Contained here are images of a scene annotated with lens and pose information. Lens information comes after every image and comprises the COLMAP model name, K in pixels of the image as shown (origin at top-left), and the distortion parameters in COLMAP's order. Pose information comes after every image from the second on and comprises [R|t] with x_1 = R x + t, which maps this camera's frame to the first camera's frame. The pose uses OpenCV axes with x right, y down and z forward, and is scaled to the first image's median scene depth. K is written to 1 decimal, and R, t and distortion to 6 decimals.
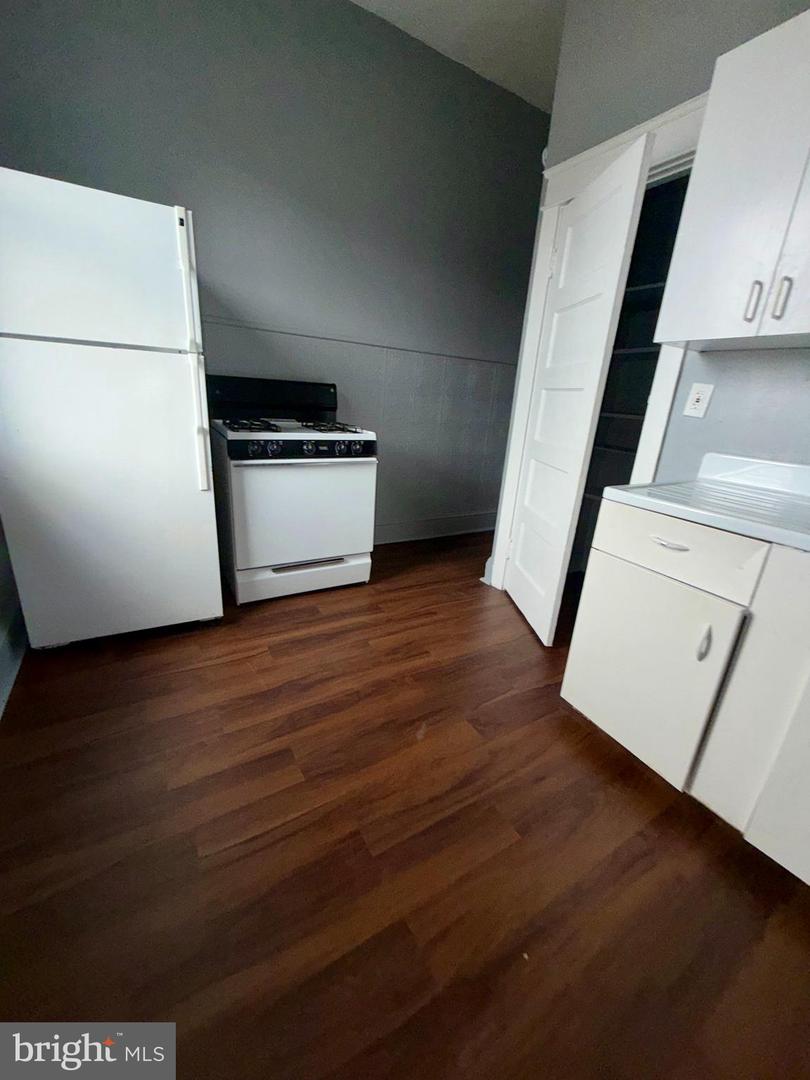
lens RADIAL K [[432.2, 0, 406.2], [0, 432.2, 536.9], [0, 0, 1]] dist [-0.000796, 0.000412]
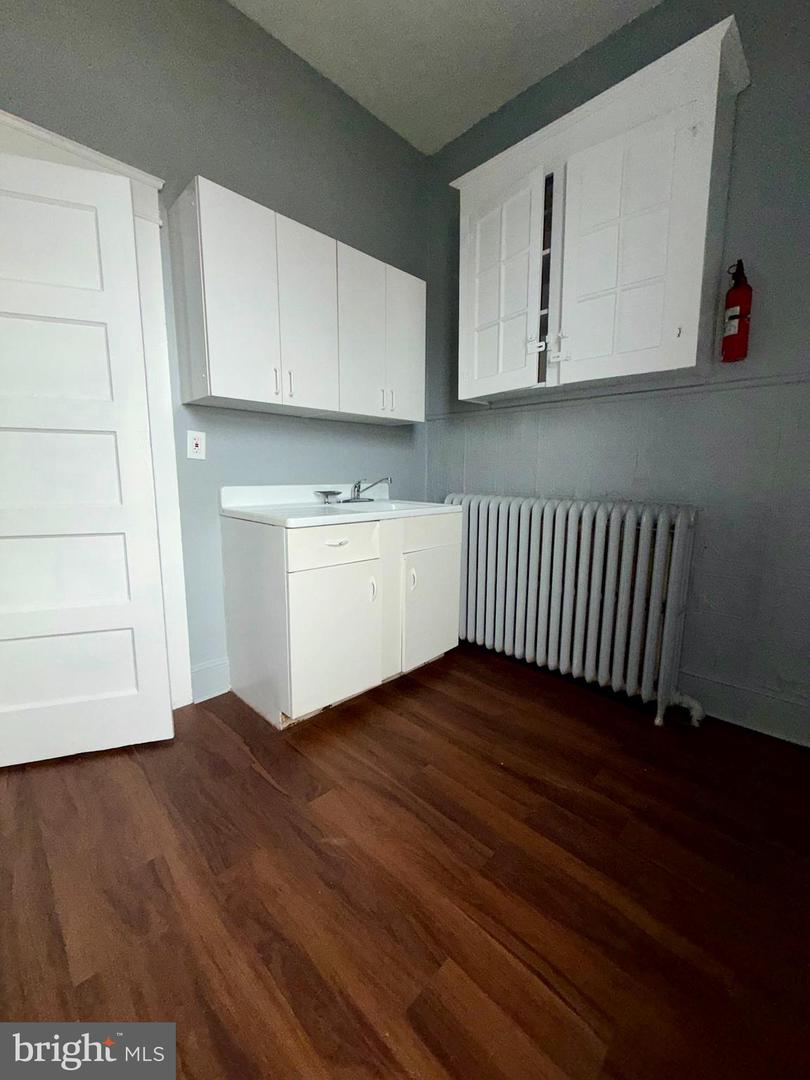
lens RADIAL K [[432.2, 0, 406.2], [0, 432.2, 536.9], [0, 0, 1]] dist [-0.000796, 0.000412]
pose [[-0.245976, -0.199304, 0.948564, -0.744370], [0.284260, 0.920768, 0.267176, -0.292300], [-0.926656, 0.335358, -0.169832, 0.928829]]
